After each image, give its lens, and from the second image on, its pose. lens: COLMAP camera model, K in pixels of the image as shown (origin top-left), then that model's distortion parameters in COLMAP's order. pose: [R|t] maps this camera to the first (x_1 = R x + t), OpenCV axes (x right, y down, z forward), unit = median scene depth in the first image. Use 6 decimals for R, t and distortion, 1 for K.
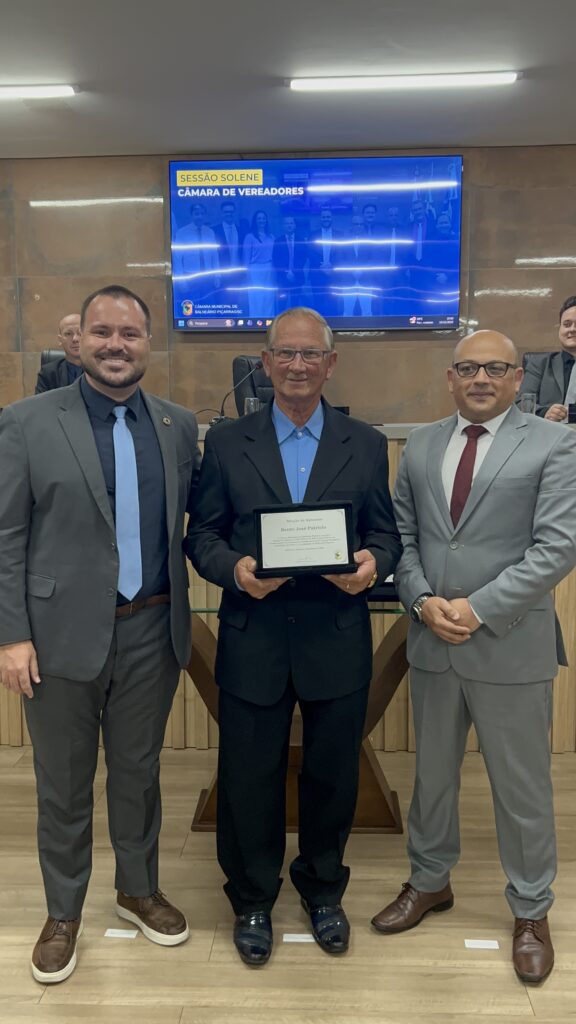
lens RADIAL K [[889.4, 0, 296.9], [0, 889.4, 507.5], [0, 0, 1]] dist [0.001564, 0.010549]
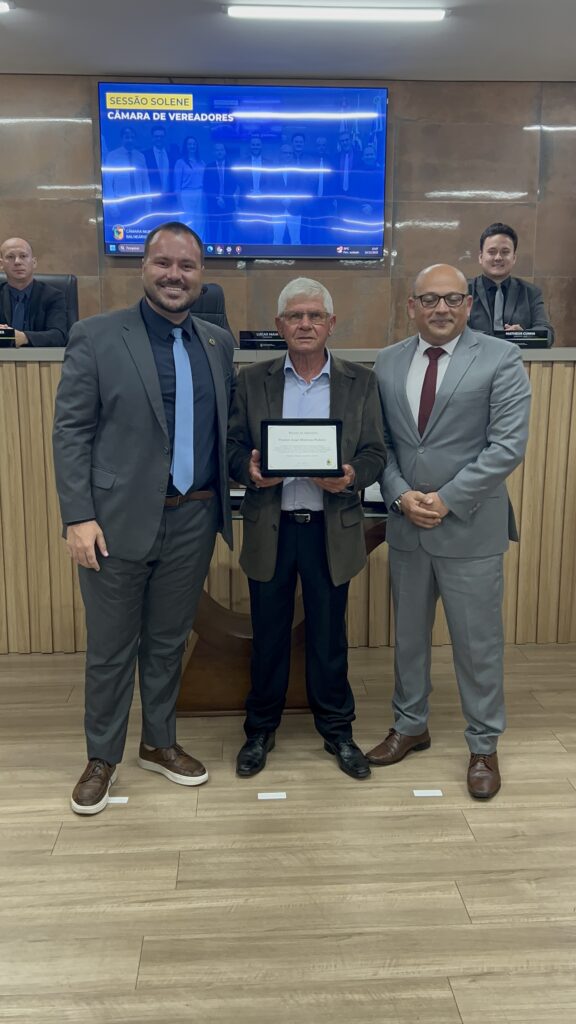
lens RADIAL K [[889.4, 0, 292.4], [0, 889.4, 508.4], [0, 0, 1]] dist [0.001564, 0.010549]
pose [[0.994288, -0.011212, 0.106141, -0.038561], [0.002954, 0.996977, 0.077639, 0.010249], [-0.106691, -0.076882, 0.991315, -0.049441]]
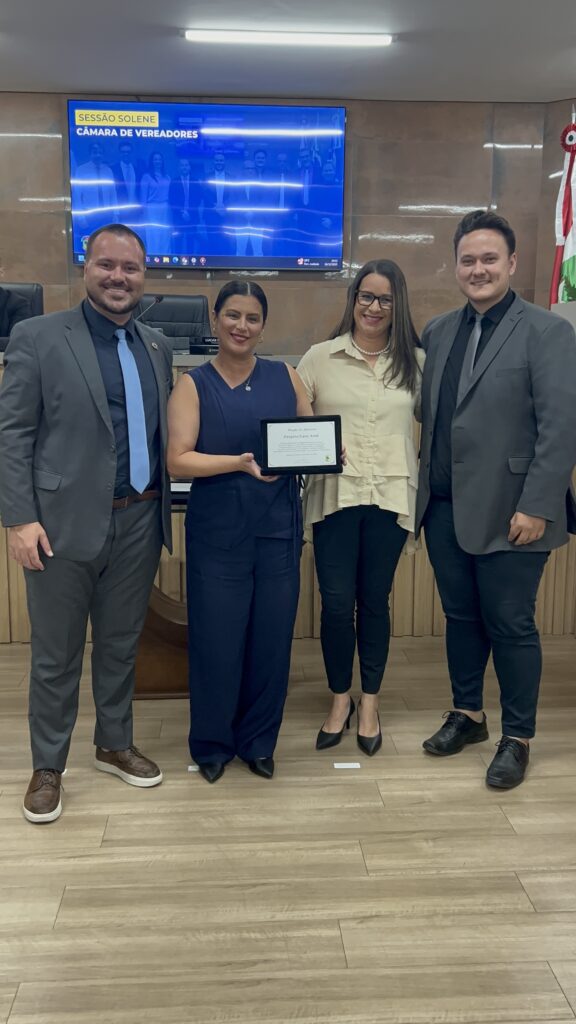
lens RADIAL K [[889.4, 0, 292.7], [0, 889.4, 507.5], [0, 0, 1]] dist [0.001564, 0.010549]
pose [[0.993429, -0.006426, 0.114268, -0.004268], [-0.000967, 0.997915, 0.064527, 0.018924], [-0.114445, -0.064214, 0.991352, -0.092266]]
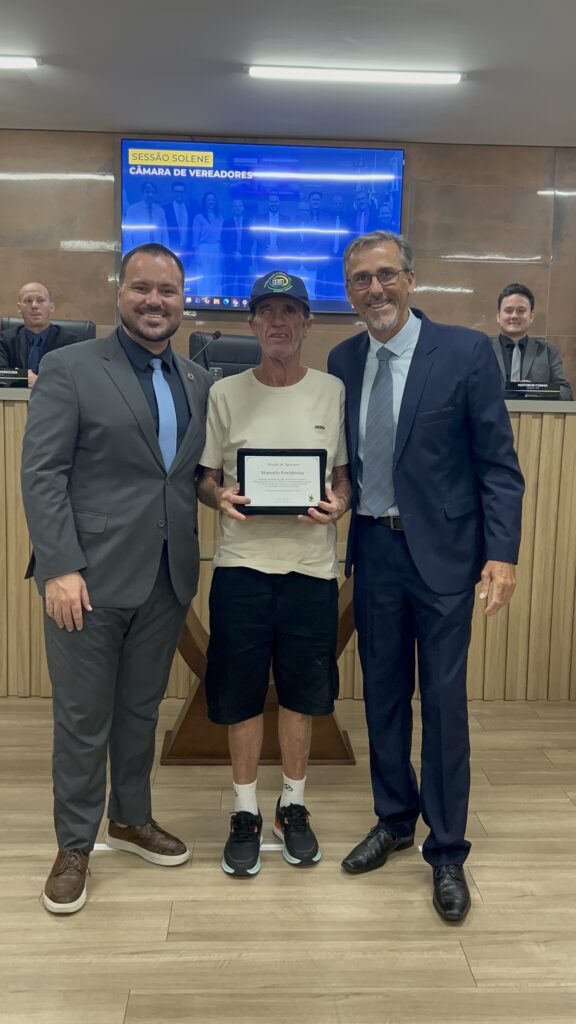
lens RADIAL K [[889.4, 0, 294.4], [0, 889.4, 511.3], [0, 0, 1]] dist [0.001564, 0.010549]
pose [[0.995337, 0.018359, 0.094691, -0.034872], [-0.019598, 0.999734, 0.012179, 0.022270], [-0.094442, -0.013978, 0.995432, -0.042884]]
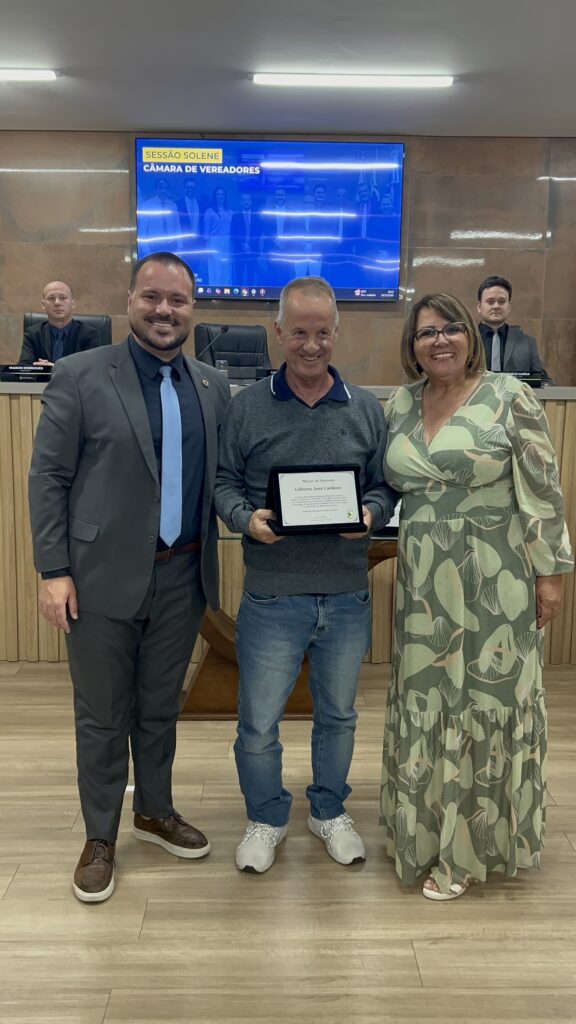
lens RADIAL K [[889.4, 0, 293.3], [0, 889.4, 507.8], [0, 0, 1]] dist [0.001564, 0.010549]
pose [[0.997482, 0.008617, 0.070399, -0.024832], [-0.011569, 0.999066, 0.041627, 0.012317], [-0.069975, -0.042336, 0.996650, -0.109926]]
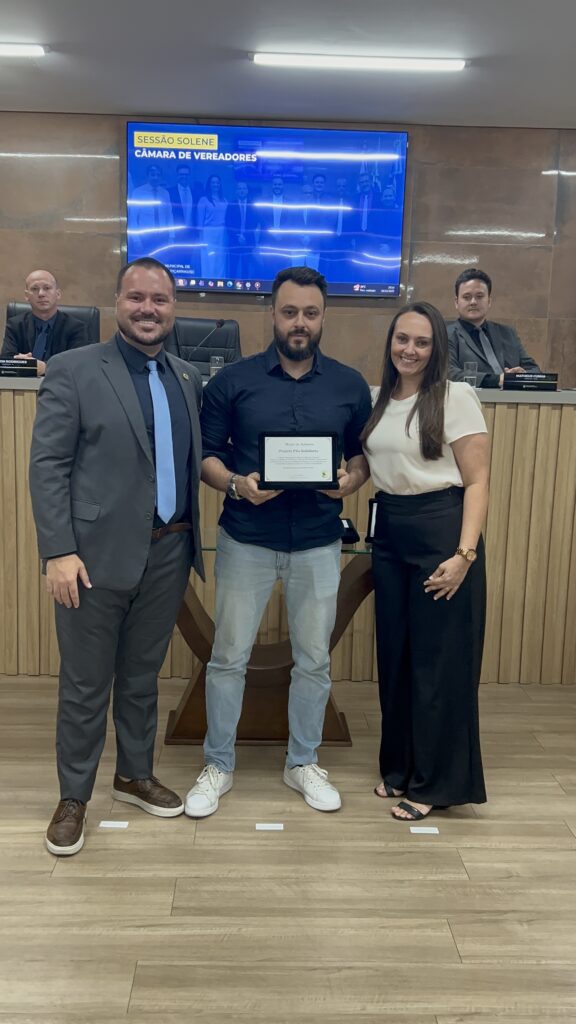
lens RADIAL K [[889.4, 0, 281.7], [0, 889.4, 507.0], [0, 0, 1]] dist [0.001564, 0.010549]
pose [[0.996666, 0.022985, 0.078281, -0.035603], [-0.026512, 0.998666, 0.044317, 0.006053], [-0.077158, -0.046245, 0.995946, -0.061037]]
